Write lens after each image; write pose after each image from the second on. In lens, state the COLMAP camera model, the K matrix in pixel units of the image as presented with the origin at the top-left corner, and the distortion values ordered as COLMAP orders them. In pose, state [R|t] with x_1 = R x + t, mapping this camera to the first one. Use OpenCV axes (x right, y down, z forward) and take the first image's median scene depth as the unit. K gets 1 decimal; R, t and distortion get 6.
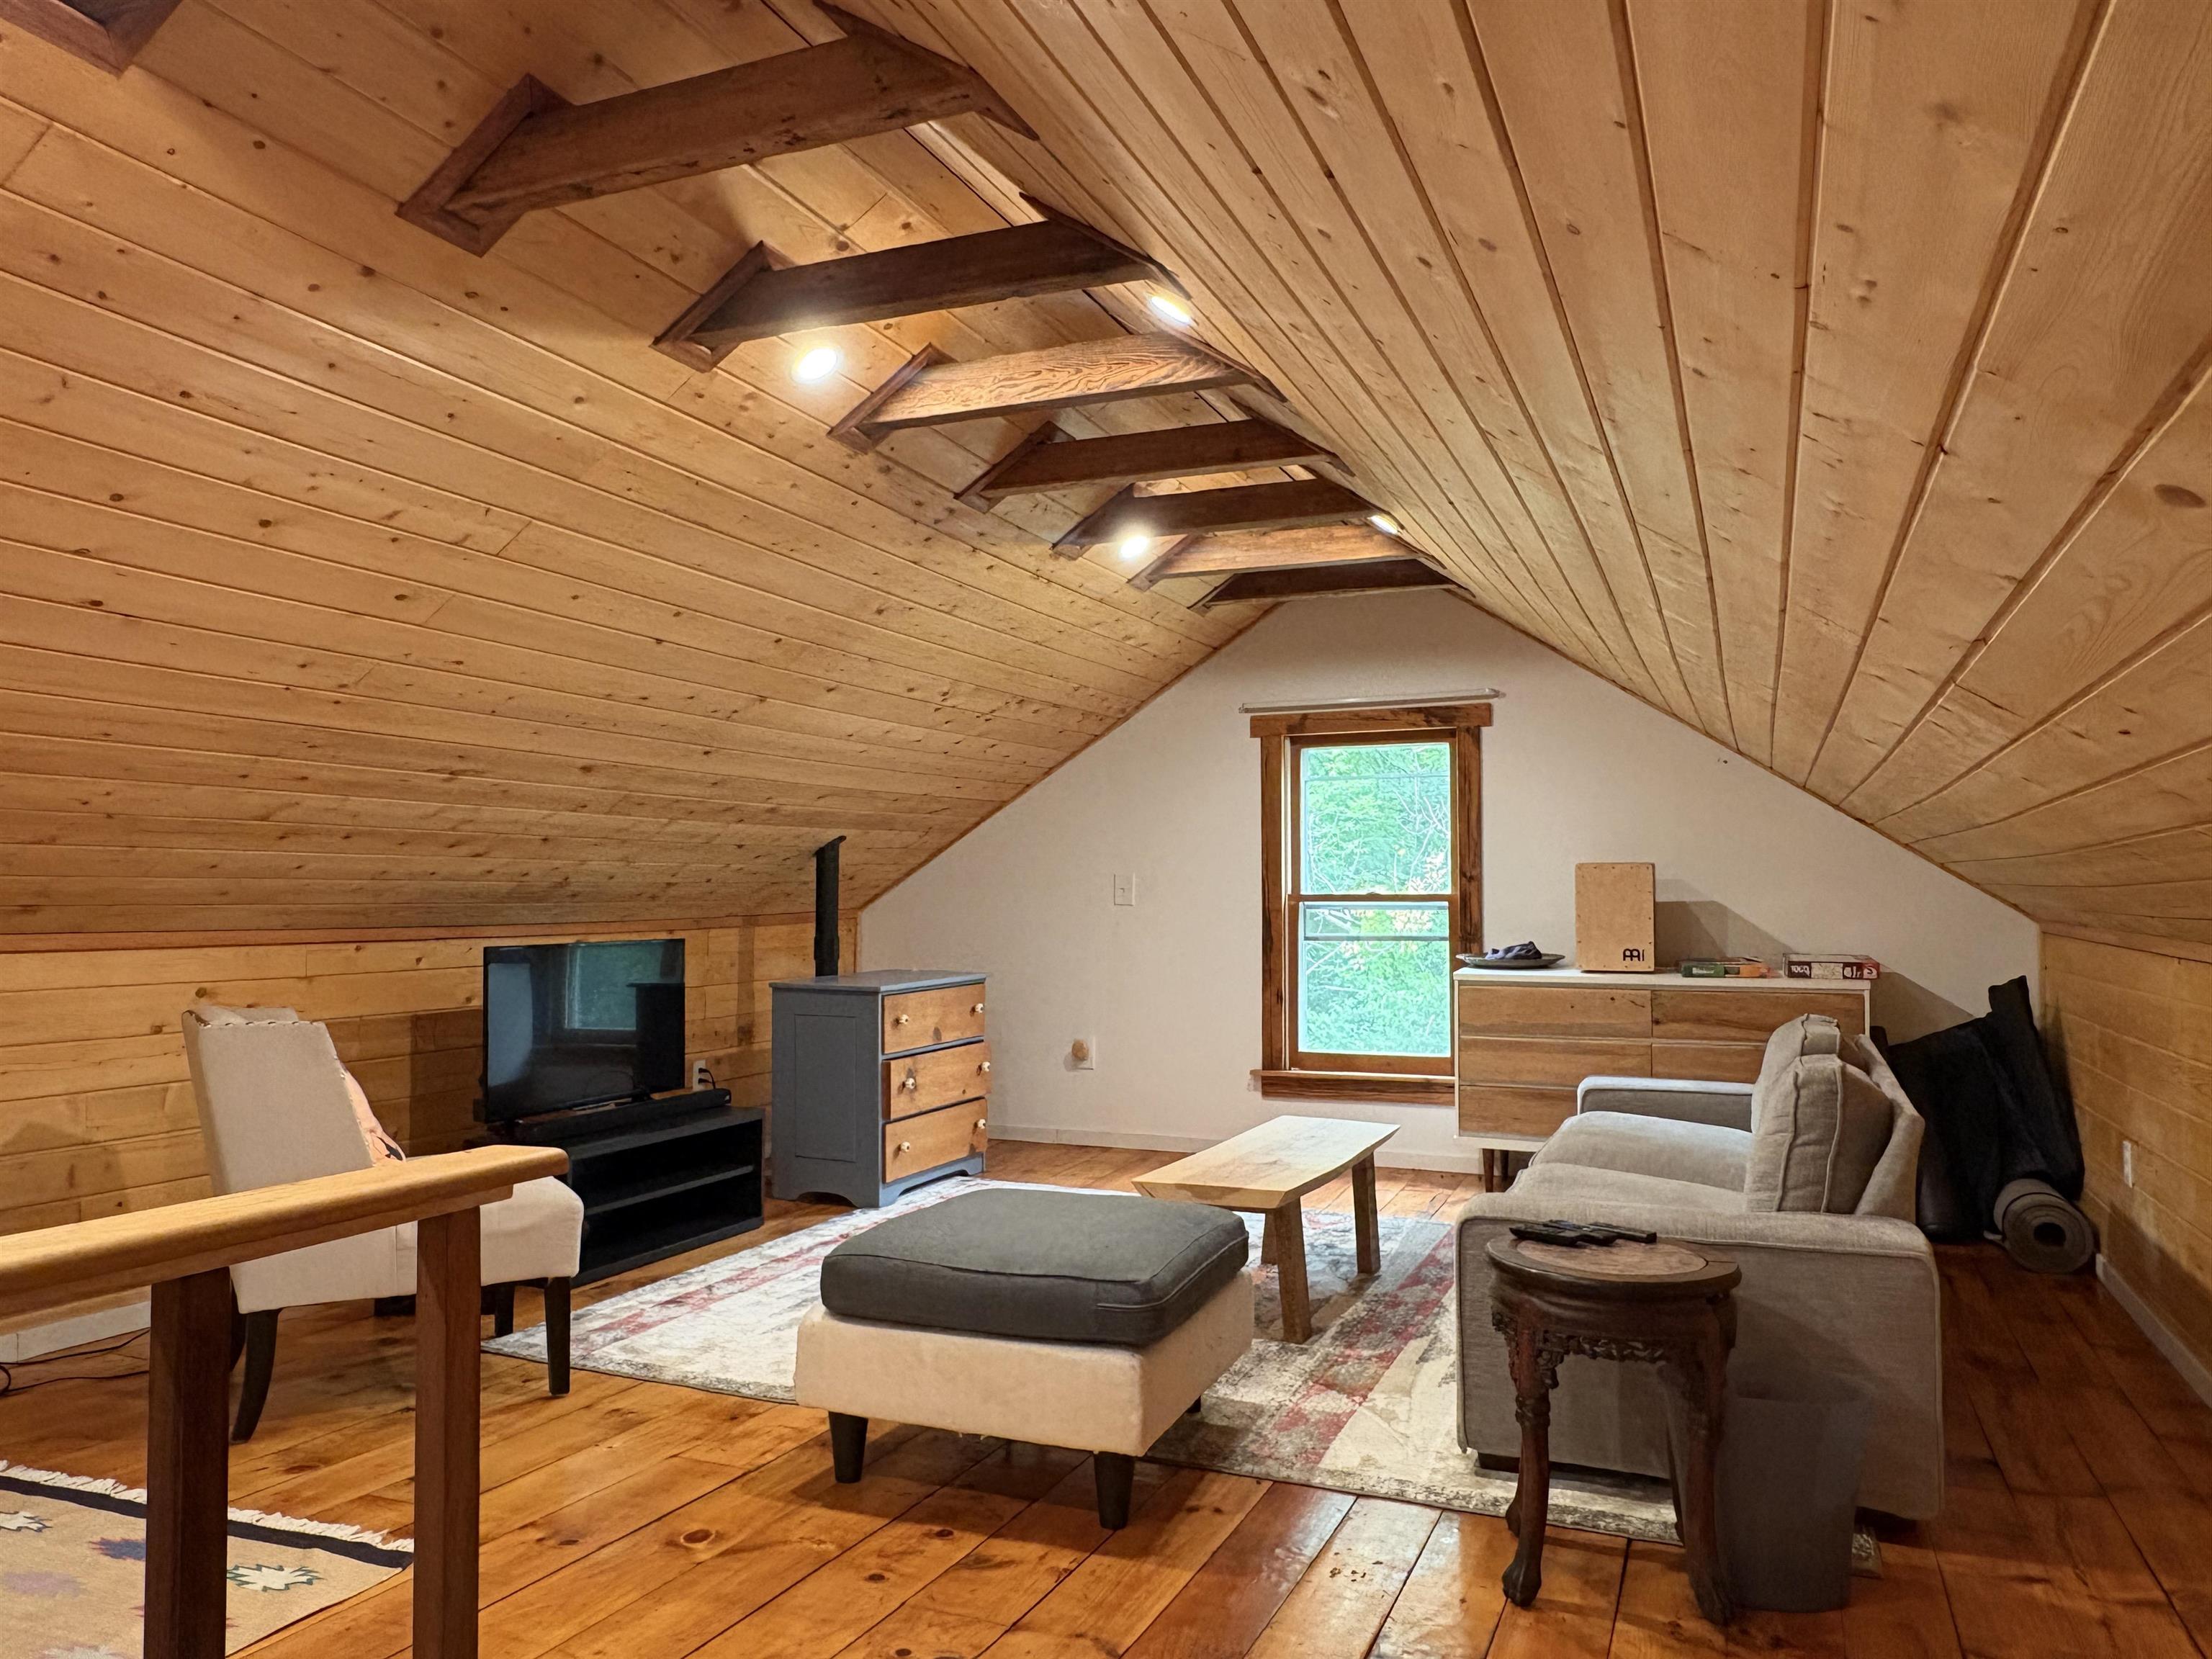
lens RADIAL K [[1539.8, 0, 1096.1], [0, 1539.8, 837.6], [0, 0, 1]] dist [-0.010858, 0.011242]
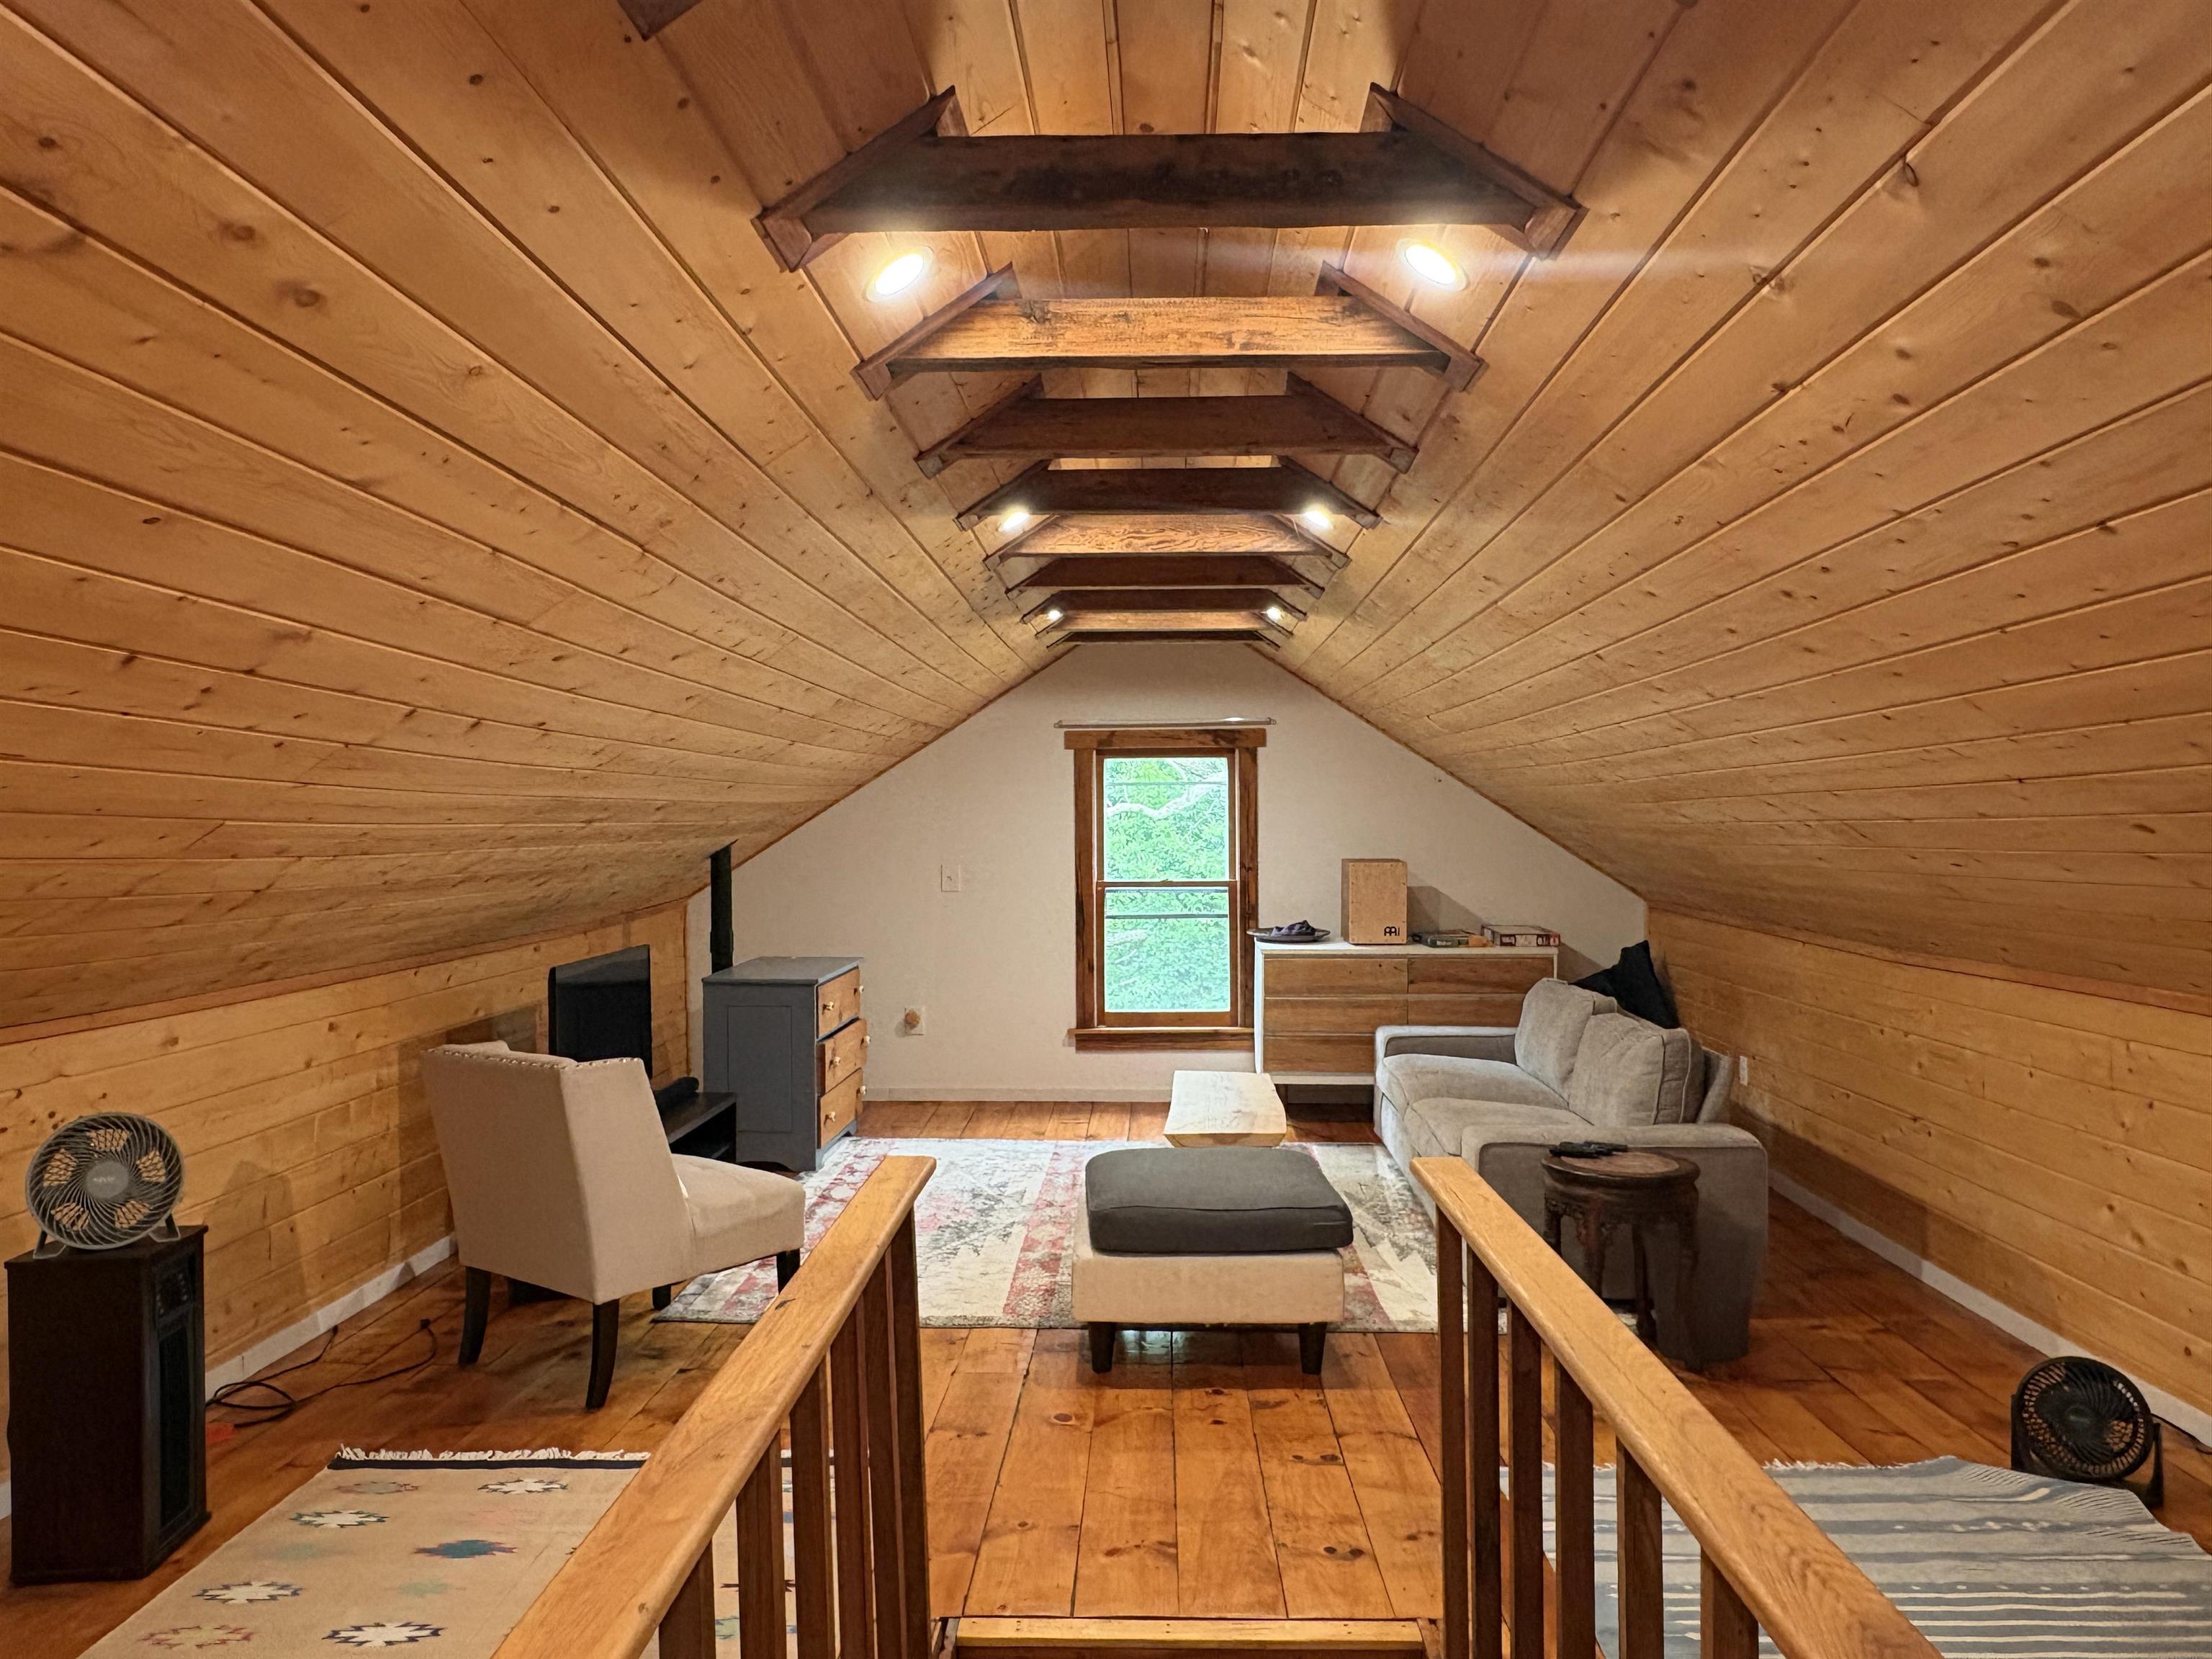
lens RADIAL K [[1539.8, 0, 1096.1], [0, 1539.8, 837.6], [0, 0, 1]] dist [-0.010858, 0.011242]
pose [[0.935244, -0.009751, 0.353870, -0.360263], [-0.008372, 0.998732, 0.049647, -0.068465], [-0.353905, -0.049395, 0.933976, -0.139996]]
